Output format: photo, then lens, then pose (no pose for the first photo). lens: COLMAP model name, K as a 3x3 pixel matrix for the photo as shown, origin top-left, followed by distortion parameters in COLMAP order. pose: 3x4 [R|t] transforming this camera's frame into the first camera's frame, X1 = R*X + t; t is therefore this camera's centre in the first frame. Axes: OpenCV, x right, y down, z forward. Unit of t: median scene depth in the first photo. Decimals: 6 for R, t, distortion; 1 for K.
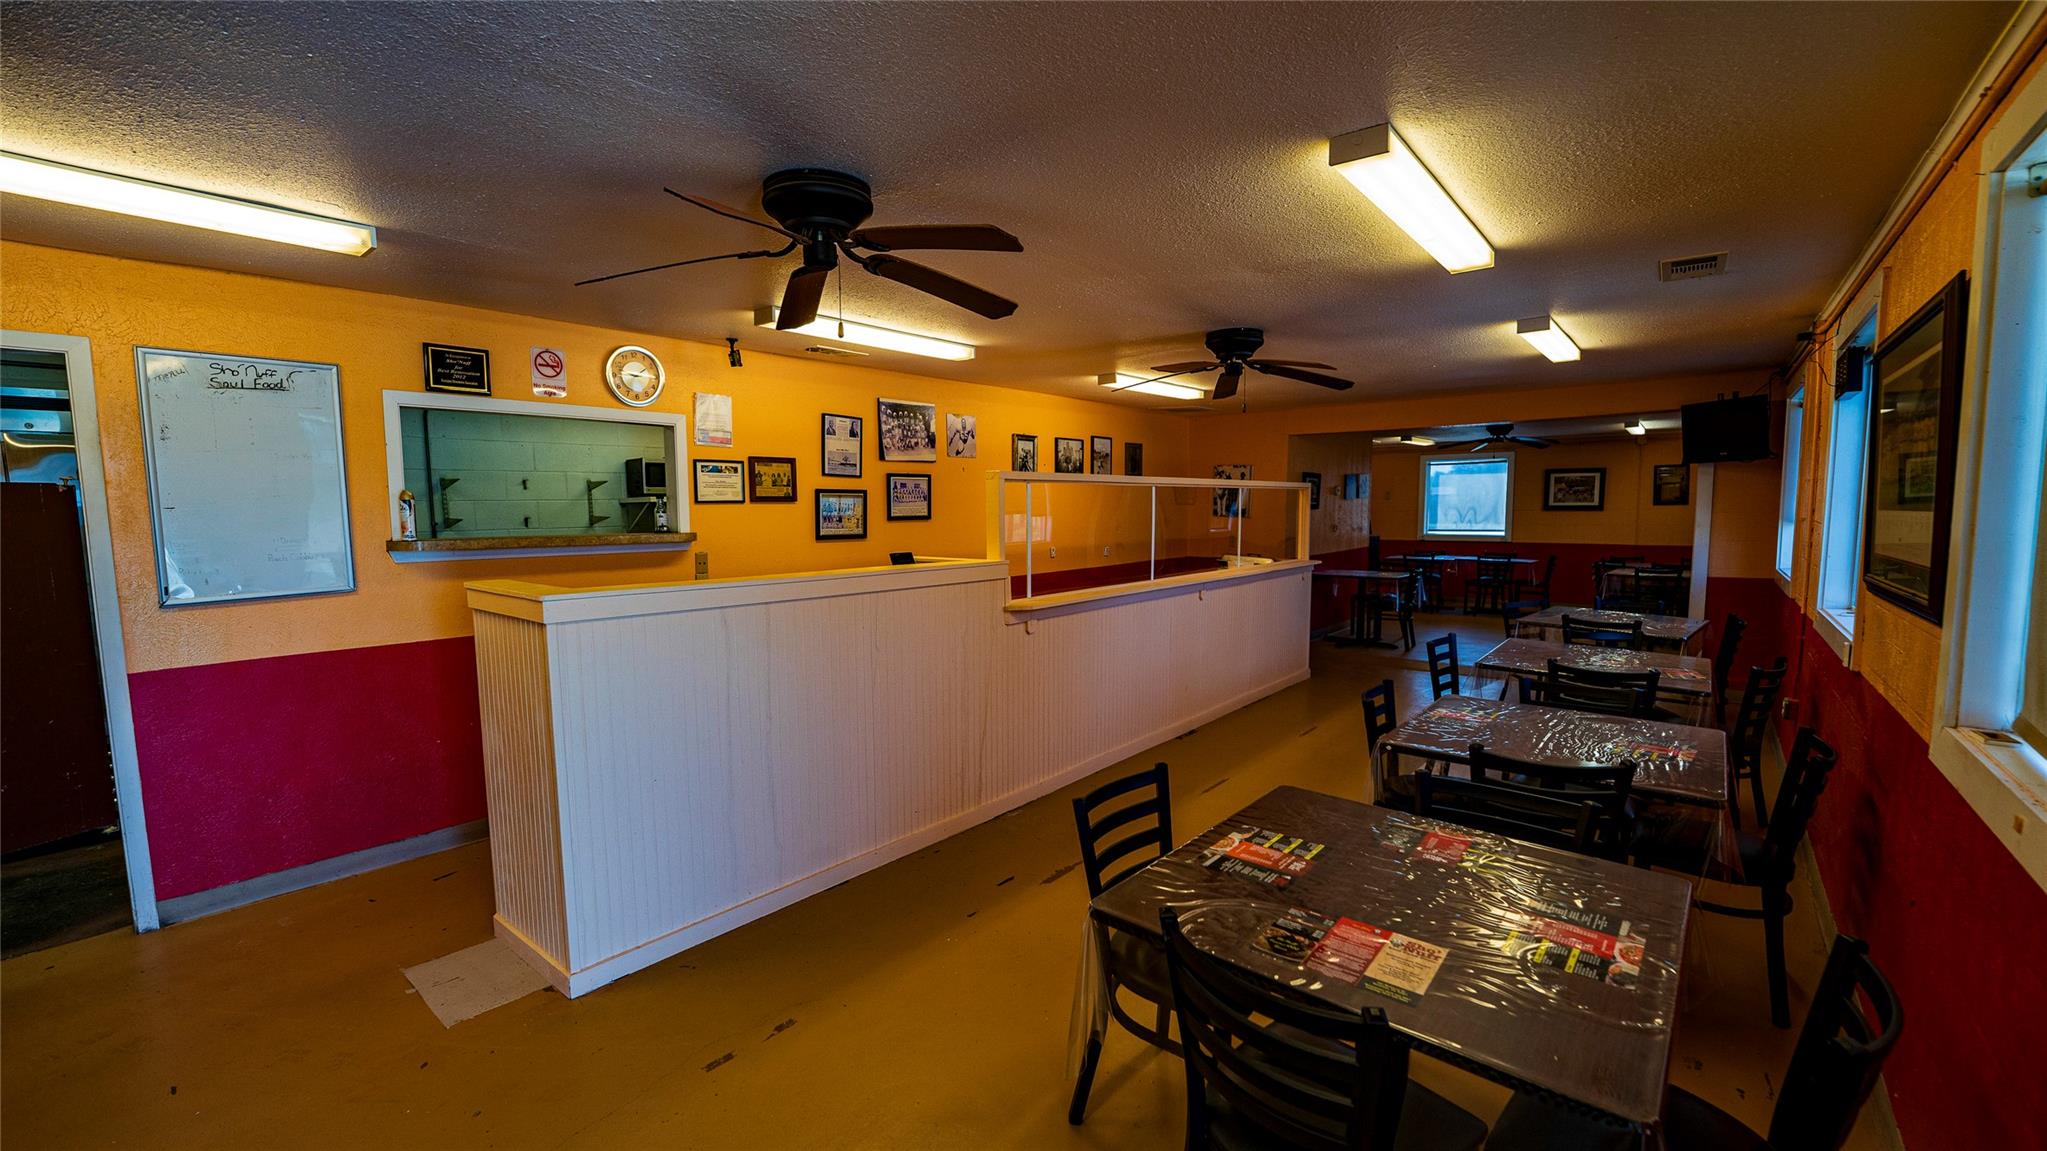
lens RADIAL K [[832.7, 0, 1024.7], [0, 832.7, 584.9], [0, 0, 1]] dist [-0.022797, -0.000433]
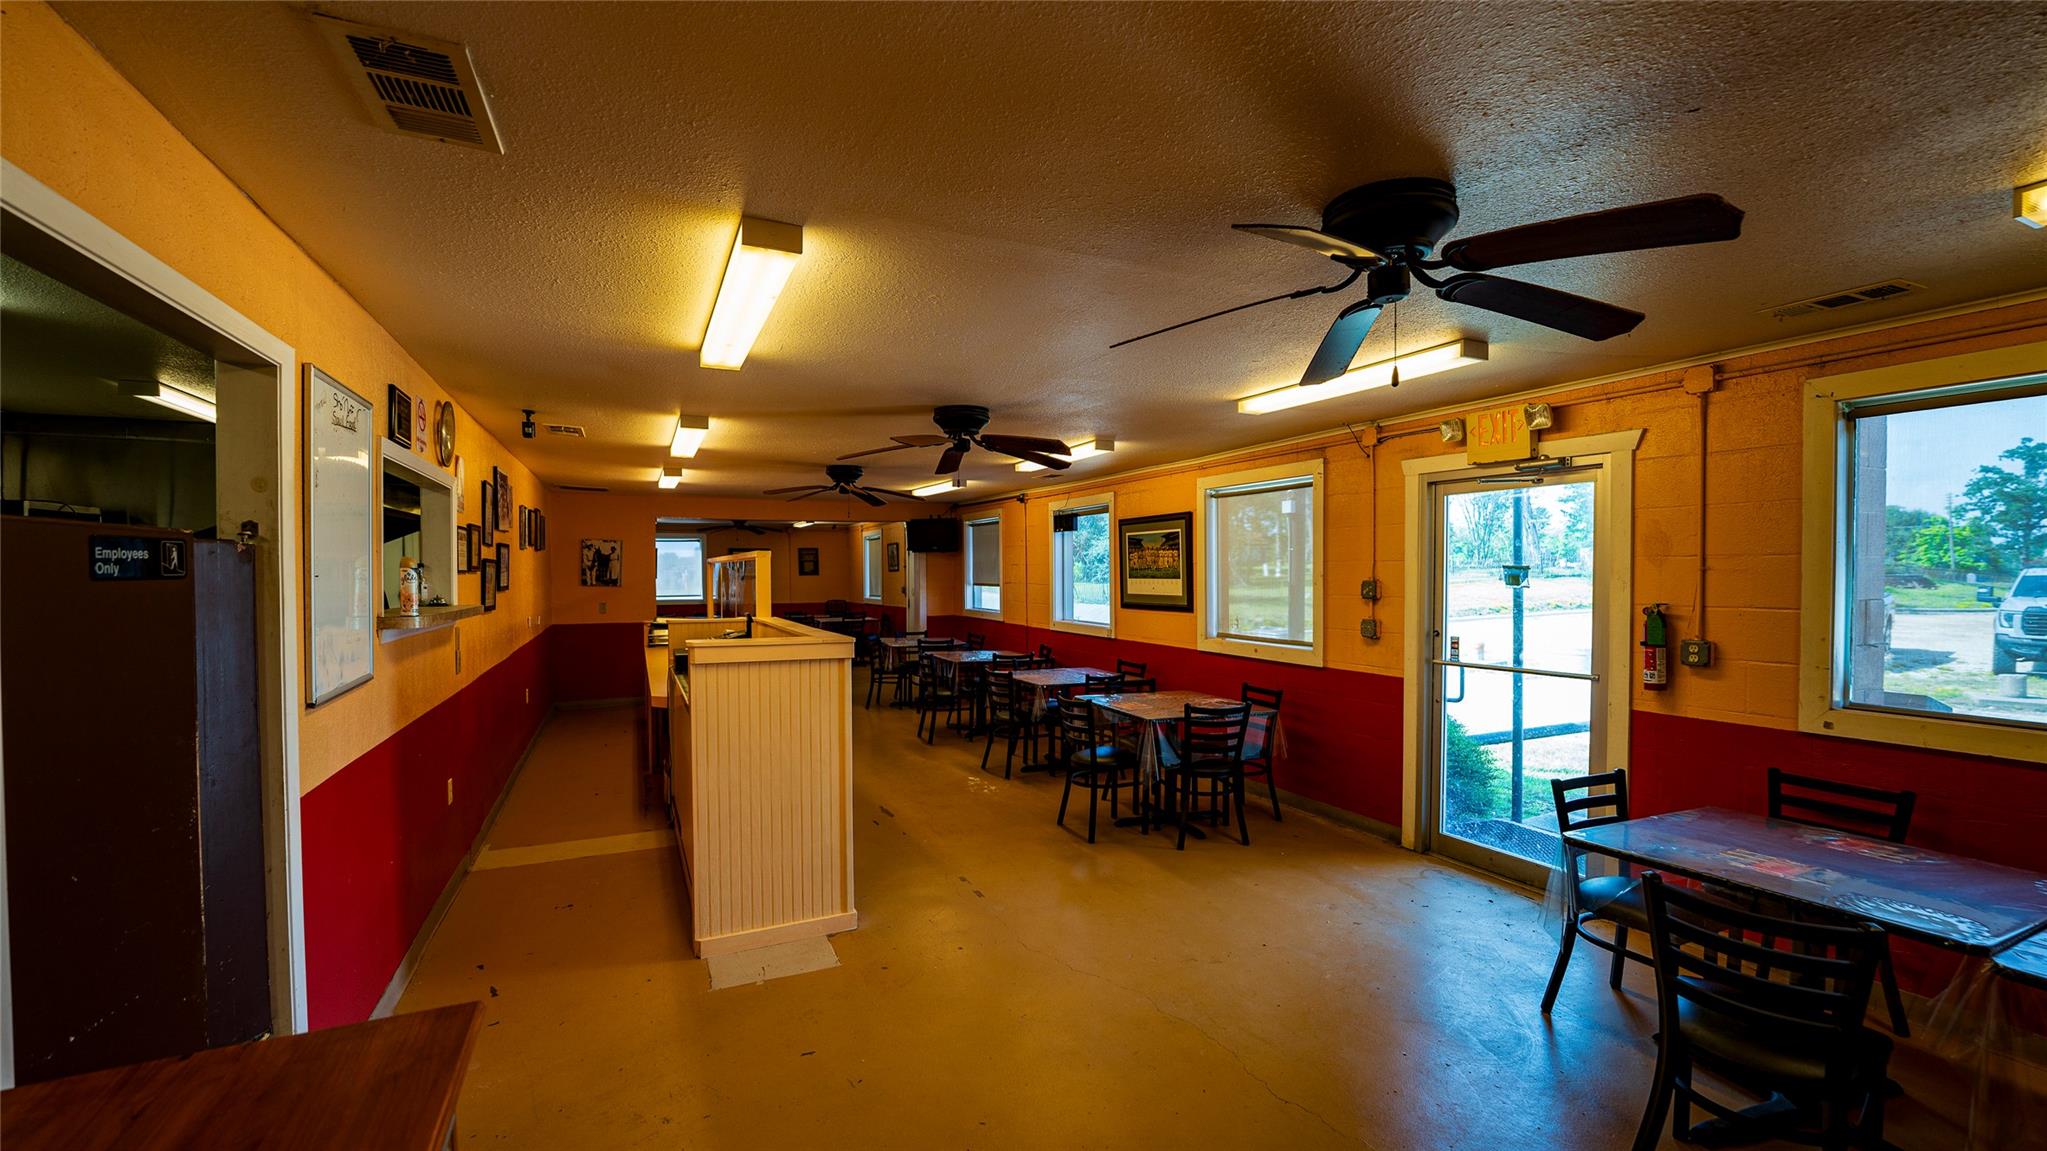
lens RADIAL K [[832.7, 0, 1028.1], [0, 832.7, 585.5], [0, 0, 1]] dist [-0.022797, -0.000433]
pose [[0.421324, -0.008319, 0.906872, -0.711875], [0.083337, 0.996082, -0.029581, -0.004337], [-0.903073, 0.088039, 0.420367, 0.037907]]
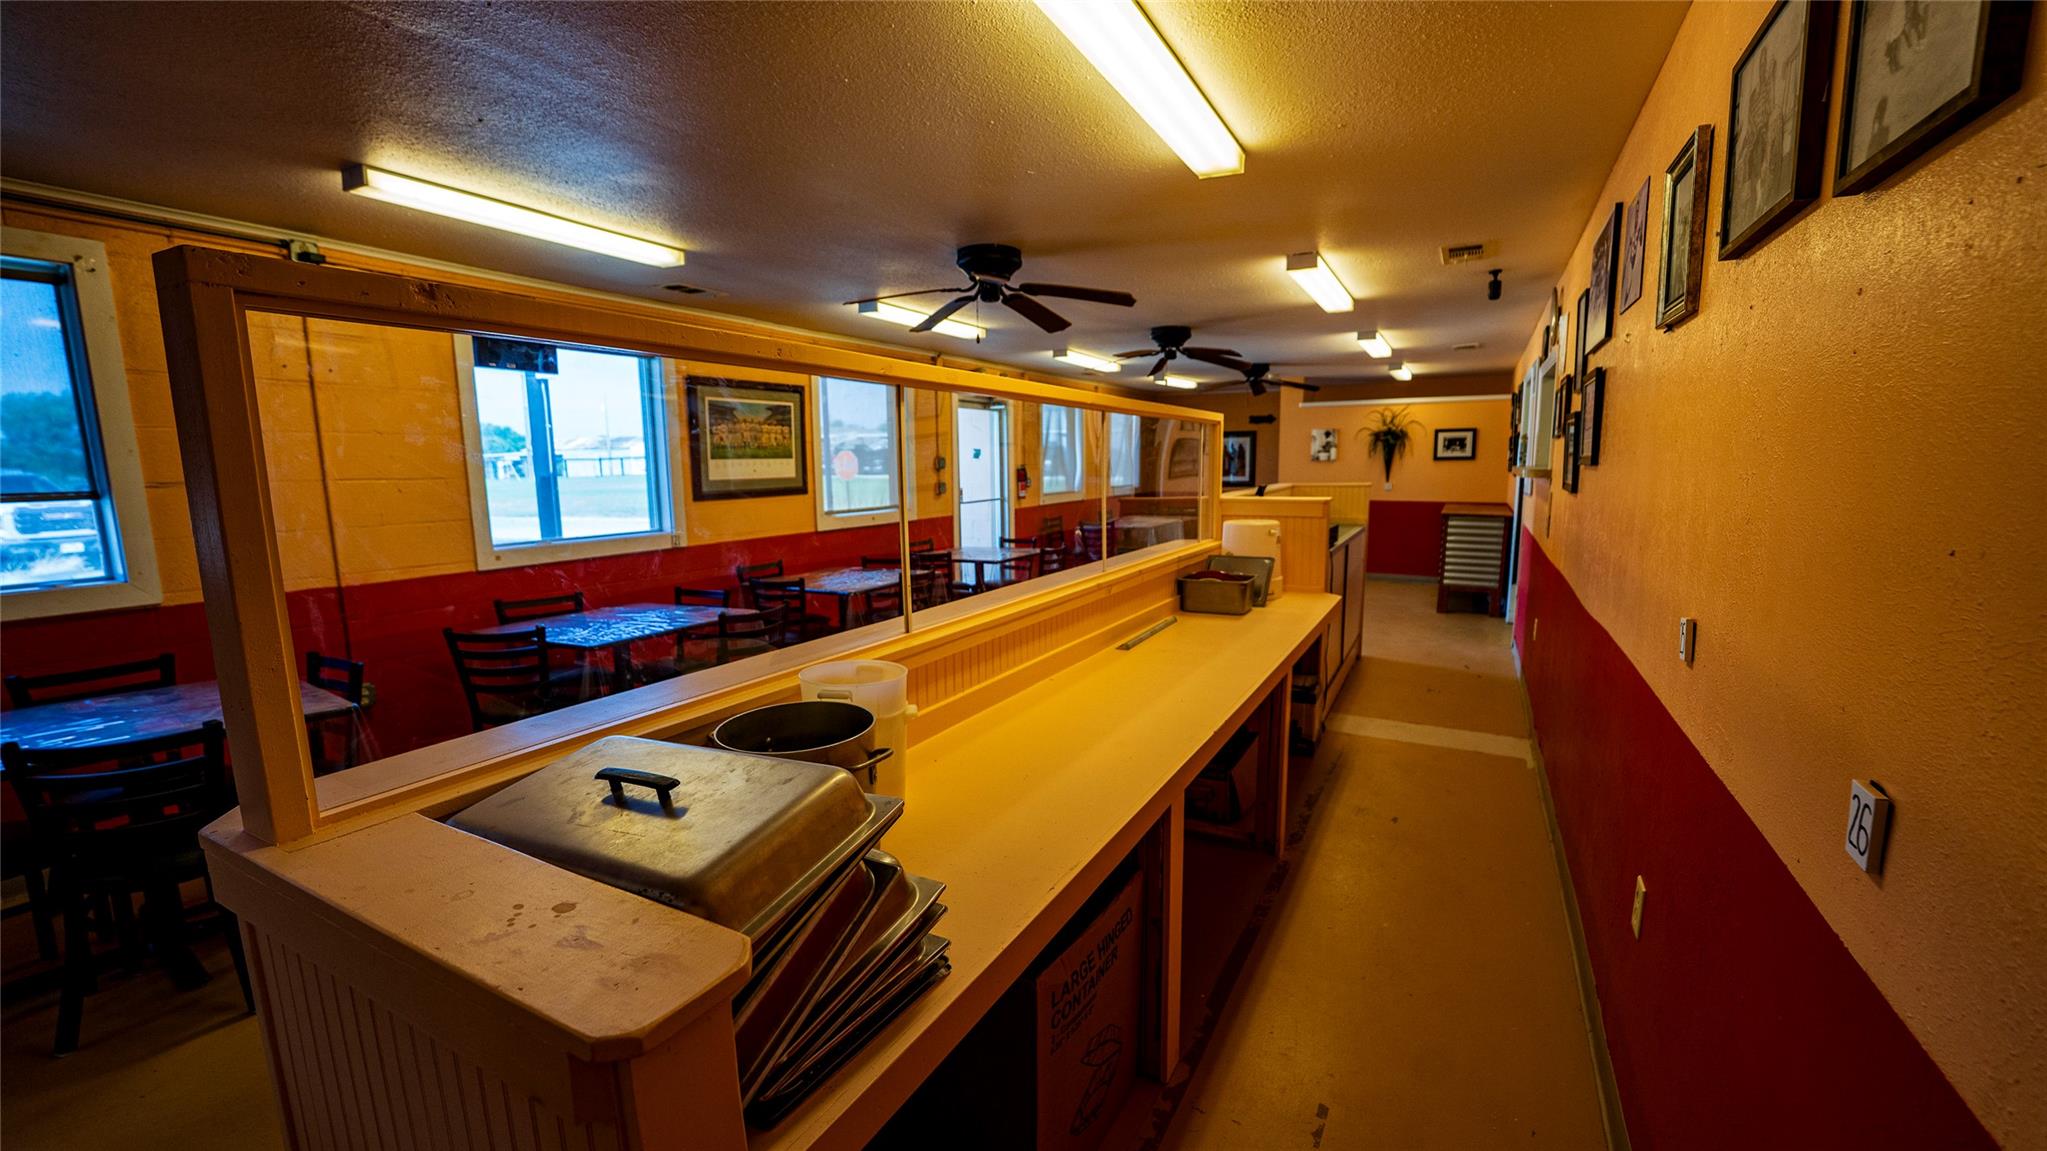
lens RADIAL K [[832.7, 0, 1028.1], [0, 832.7, 591.8], [0, 0, 1]] dist [-0.022797, -0.000433]
pose [[-0.979112, 0.051588, -0.196670, 0.281296], [0.001547, 0.969139, 0.246510, -0.118031], [0.203317, 0.241056, -0.948975, 1.346819]]
